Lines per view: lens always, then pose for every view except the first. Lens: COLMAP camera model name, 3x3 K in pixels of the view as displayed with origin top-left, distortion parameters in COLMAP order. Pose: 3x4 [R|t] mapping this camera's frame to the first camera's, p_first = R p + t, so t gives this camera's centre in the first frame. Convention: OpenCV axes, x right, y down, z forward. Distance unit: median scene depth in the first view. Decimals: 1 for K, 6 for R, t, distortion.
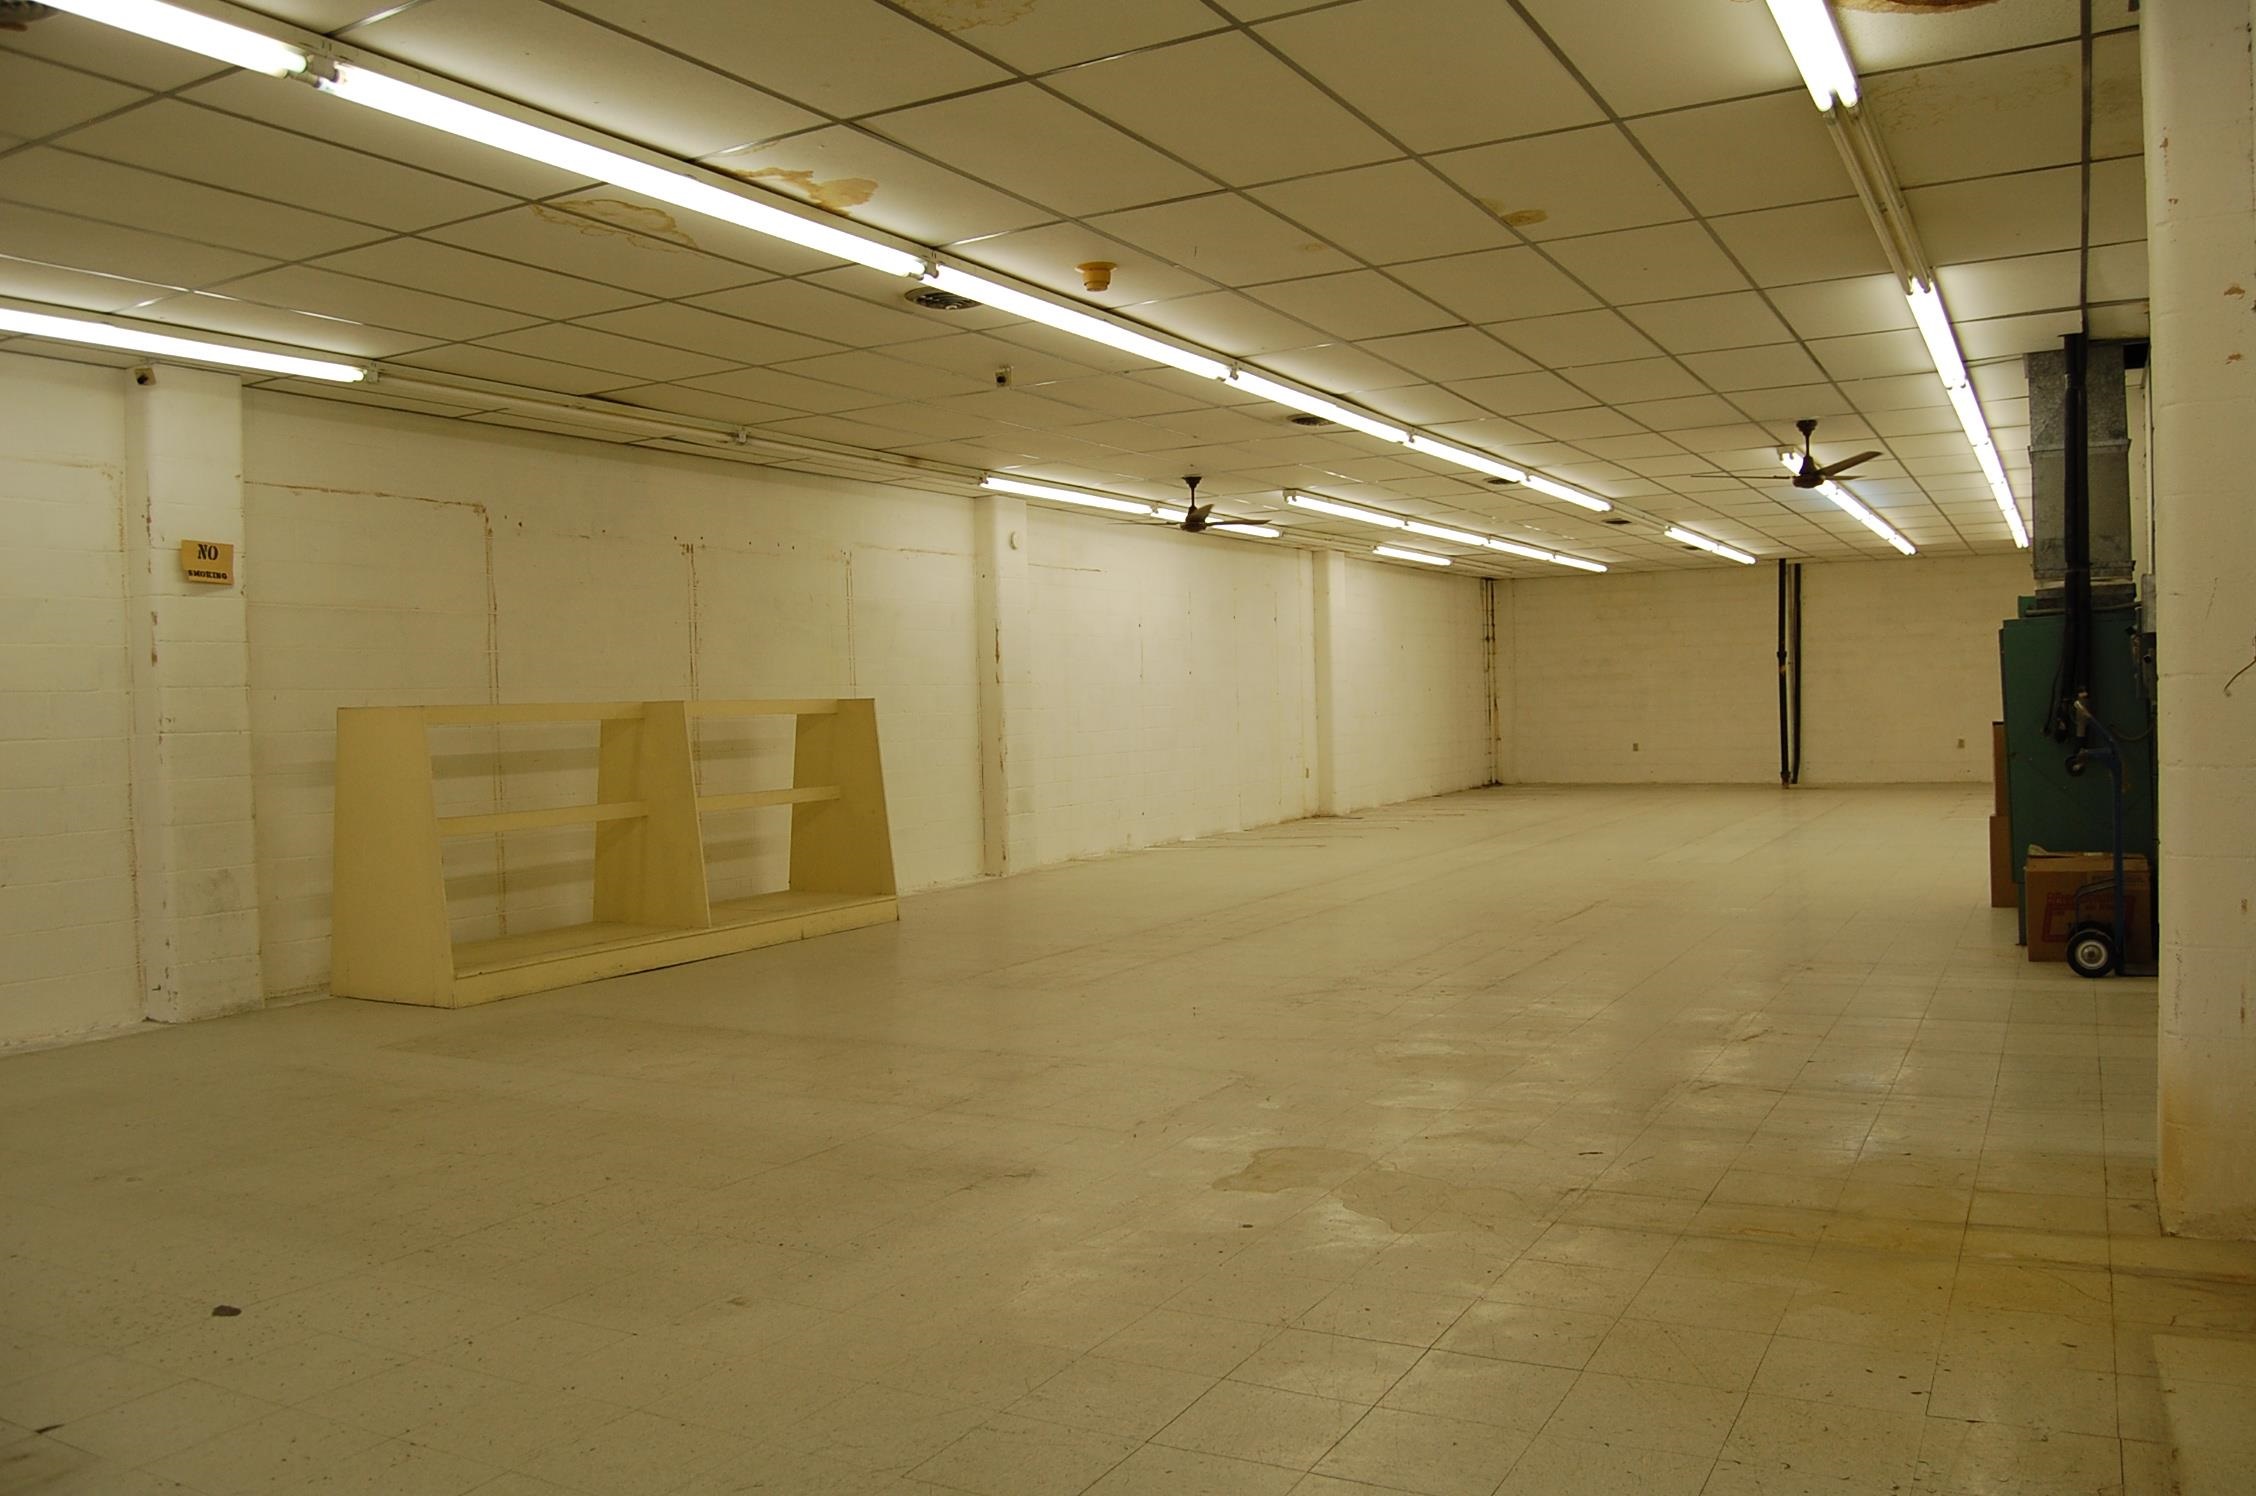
lens RADIAL K [[1750.8, 0, 1142.3], [0, 1750.8, 748.9], [0, 0, 1]] dist [-0.095661, 0.038736]
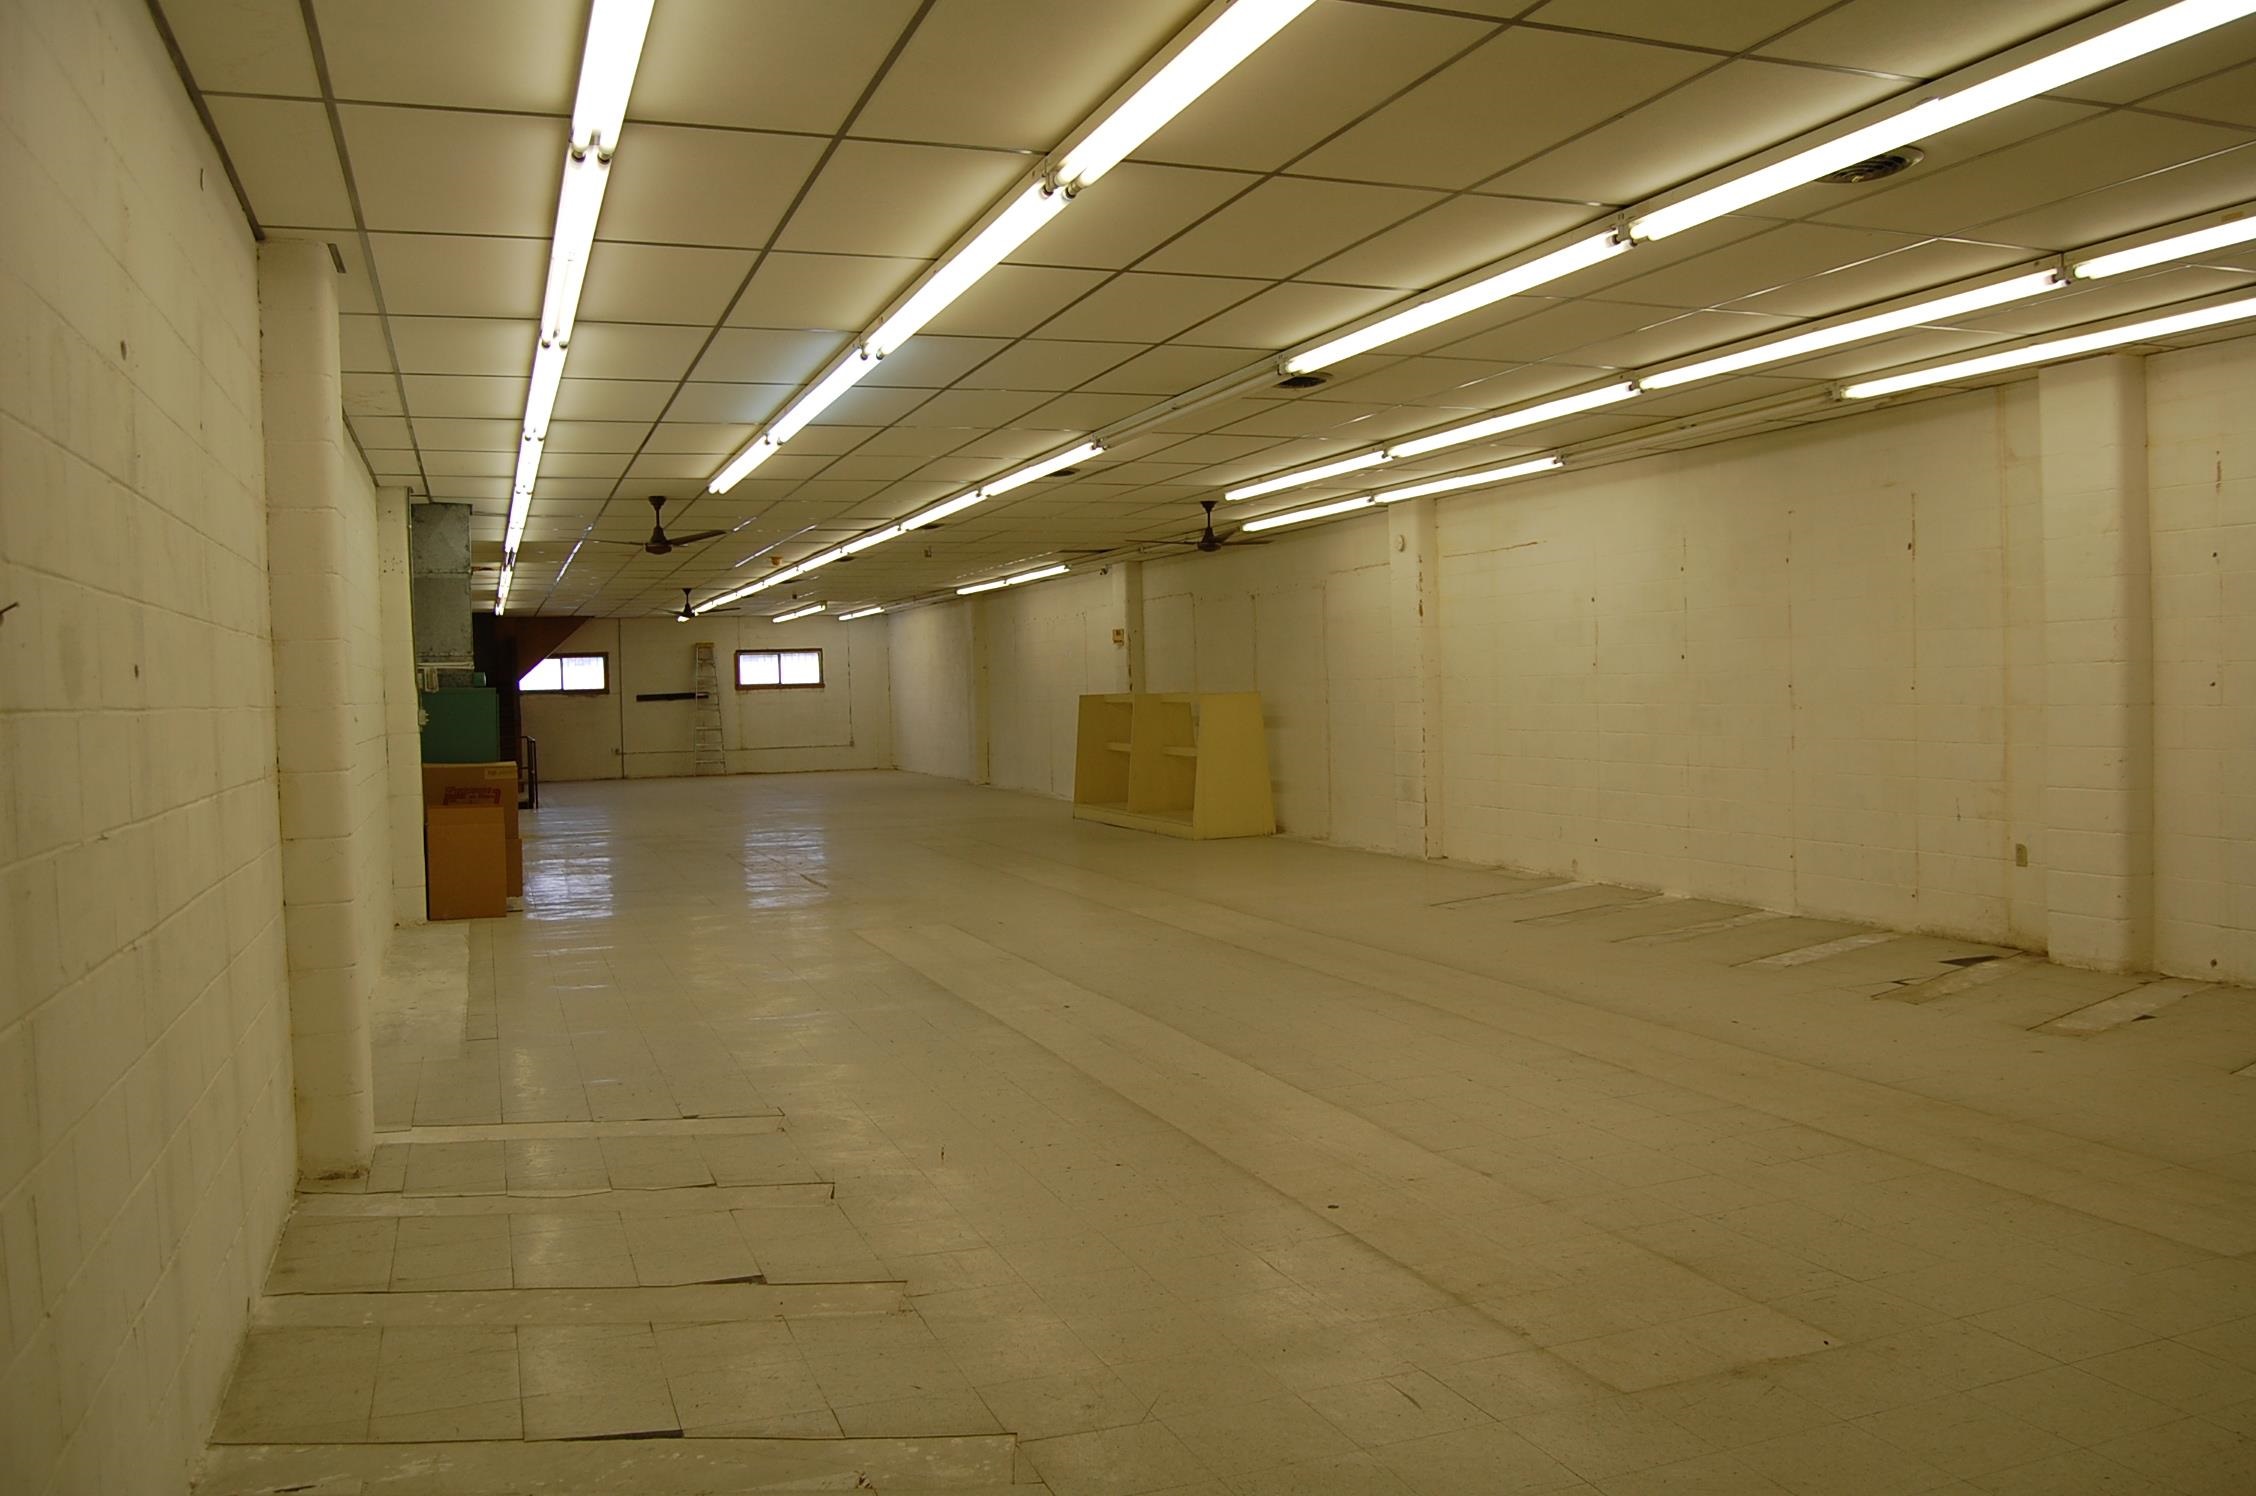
lens RADIAL K [[1750.8, 0, 1142.3], [0, 1750.8, 748.9], [0, 0, 1]] dist [-0.095661, 0.038736]
pose [[-0.646797, 0.059048, -0.760373, 0.738846], [0.010629, 0.997599, 0.068429, -0.060766], [0.762588, 0.036178, -0.645872, 1.371419]]
